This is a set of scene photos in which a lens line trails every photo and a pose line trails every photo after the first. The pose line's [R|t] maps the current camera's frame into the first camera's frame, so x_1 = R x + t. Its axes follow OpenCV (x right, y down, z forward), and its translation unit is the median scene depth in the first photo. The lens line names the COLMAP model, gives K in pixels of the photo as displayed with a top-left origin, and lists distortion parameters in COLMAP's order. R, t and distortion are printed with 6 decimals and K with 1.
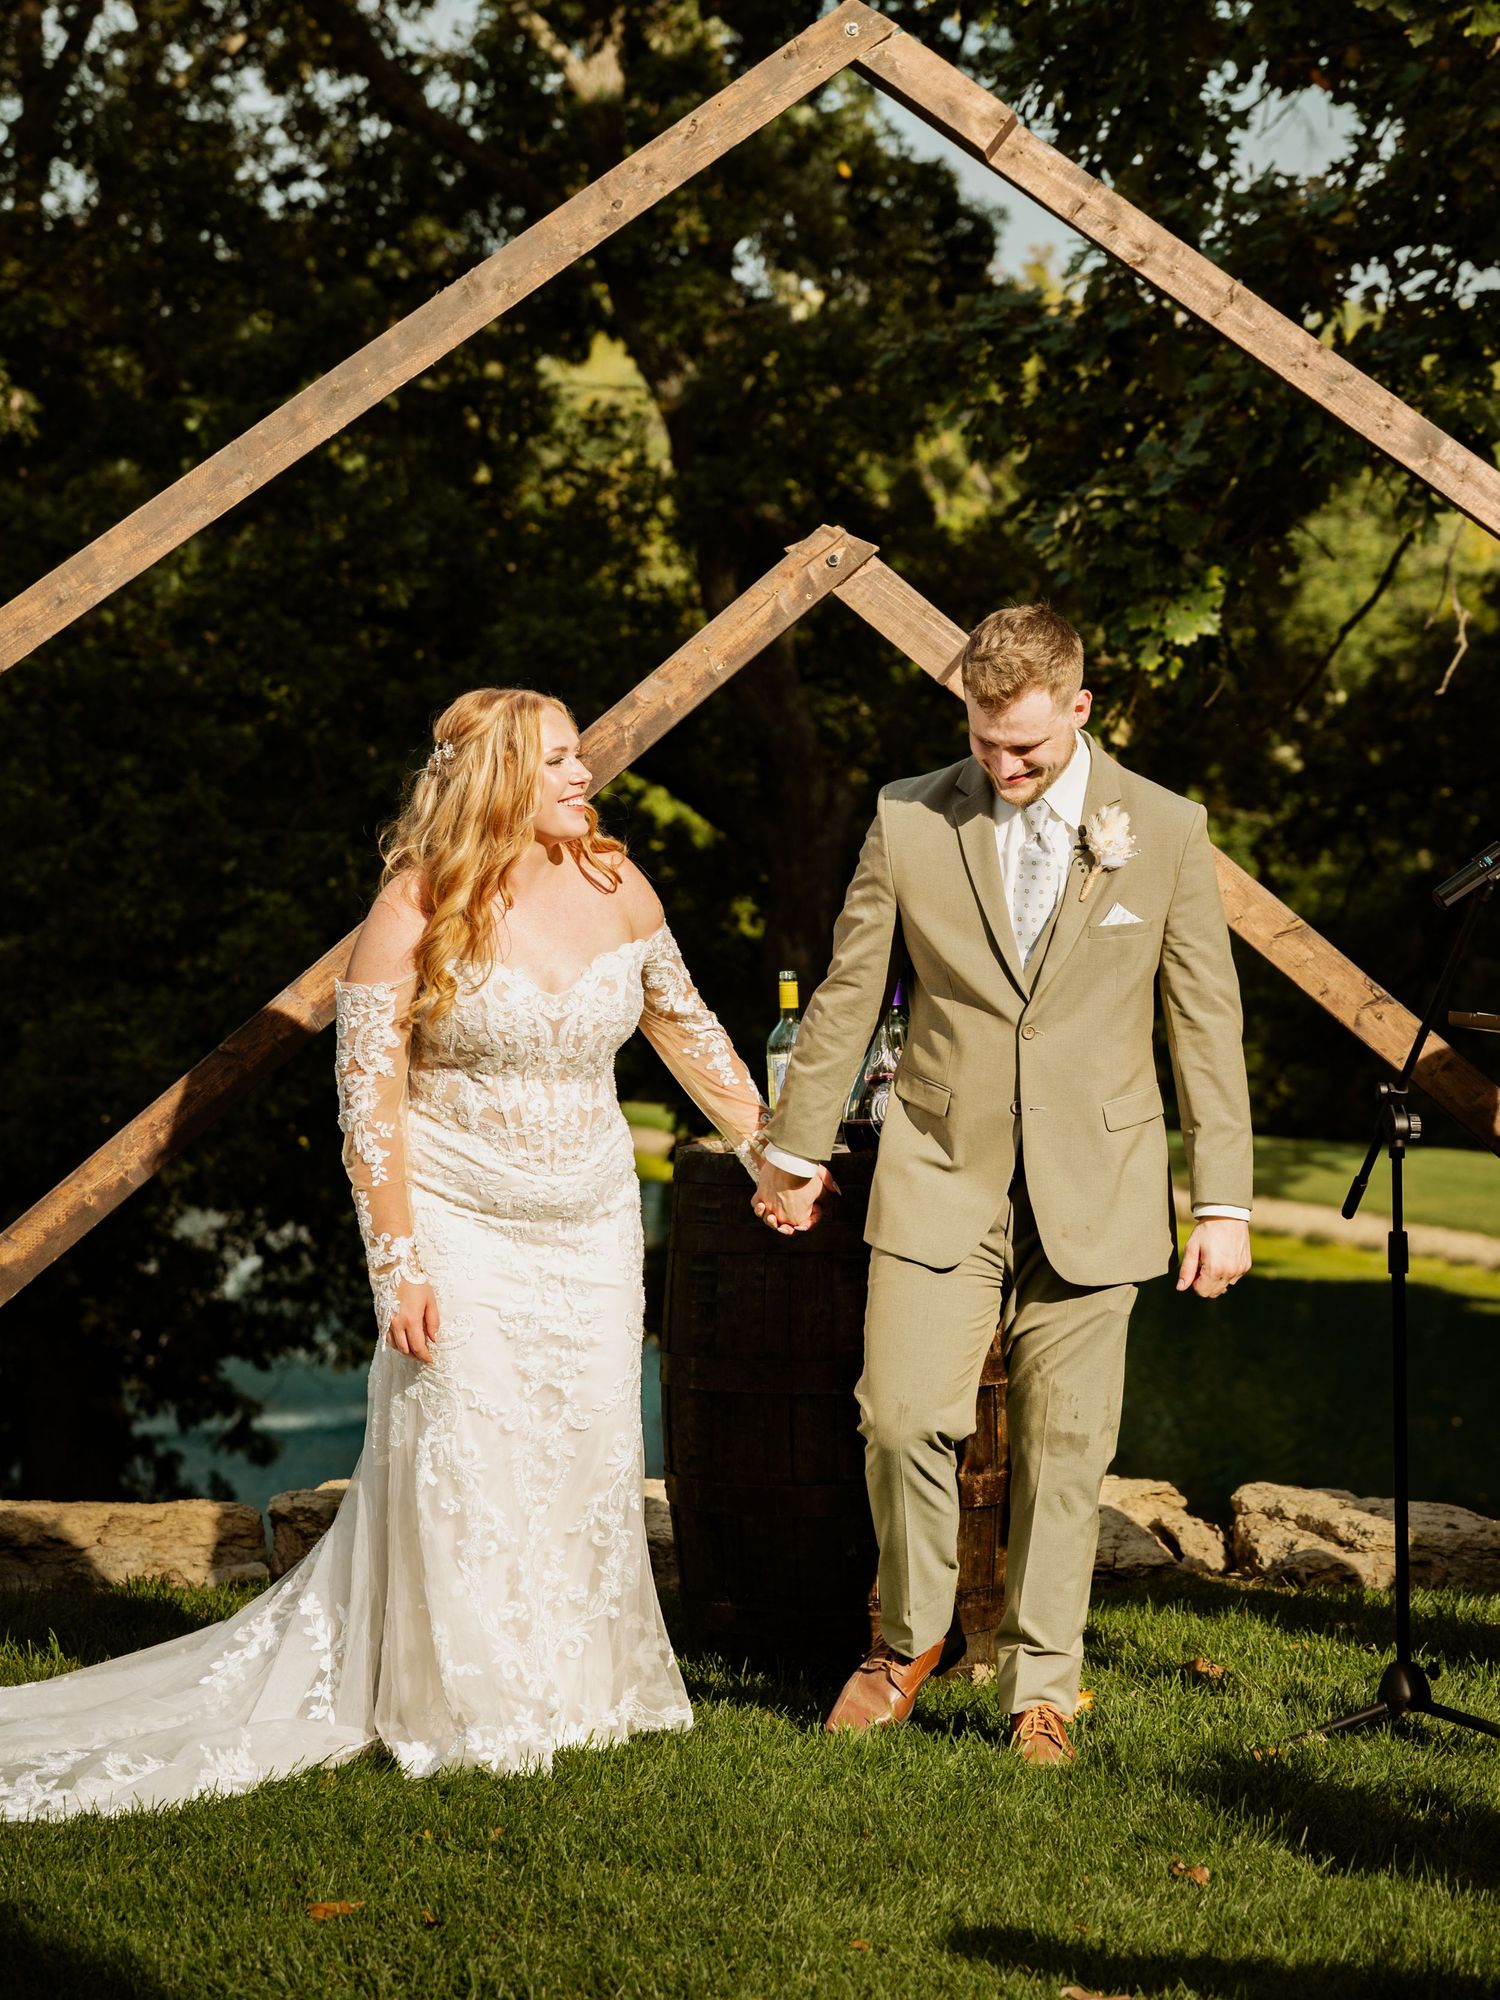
lens RADIAL K [[4110.8, 0, 749.6], [0, 4110.8, 999.8], [0, 0, 1]] dist [-0.243393, 0.000000]
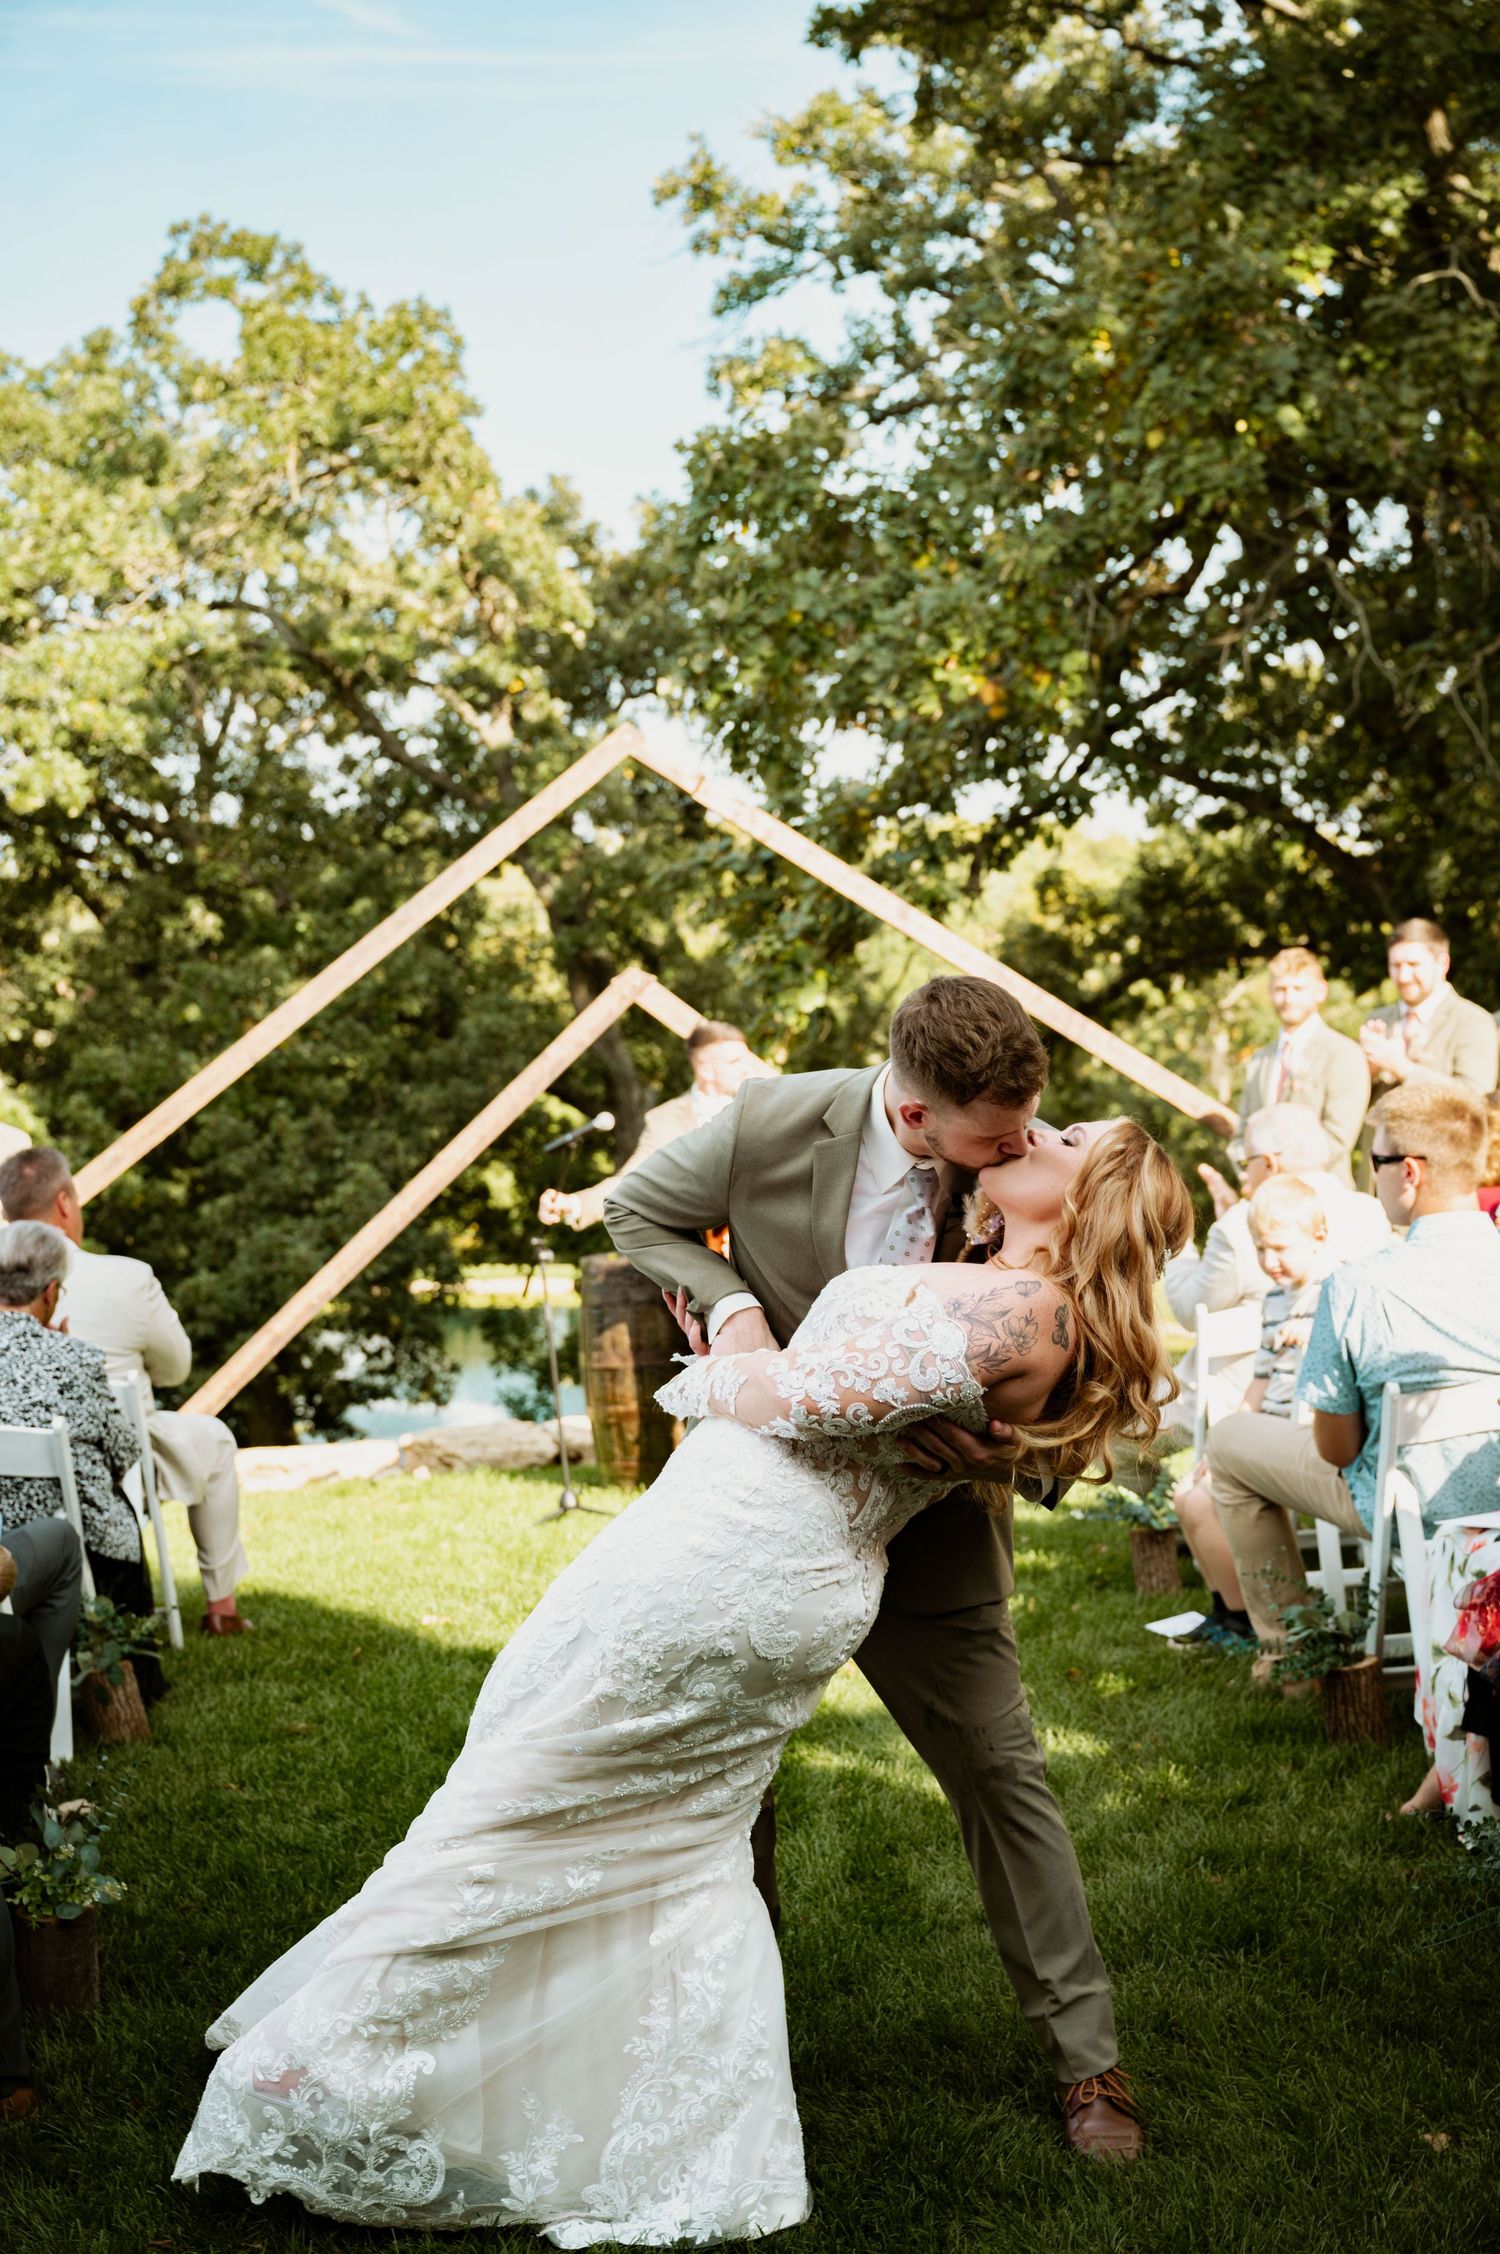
lens RADIAL K [[3237.7, 0, 737.3], [0, 3237.7, 1118.2], [0, 0, 1]] dist [-0.022820, 0.000000]
pose [[0.996684, -0.067605, 0.045292, -0.006008], [0.069591, 0.996613, -0.043811, 0.031386], [-0.042177, 0.046818, 0.998013, -0.539777]]
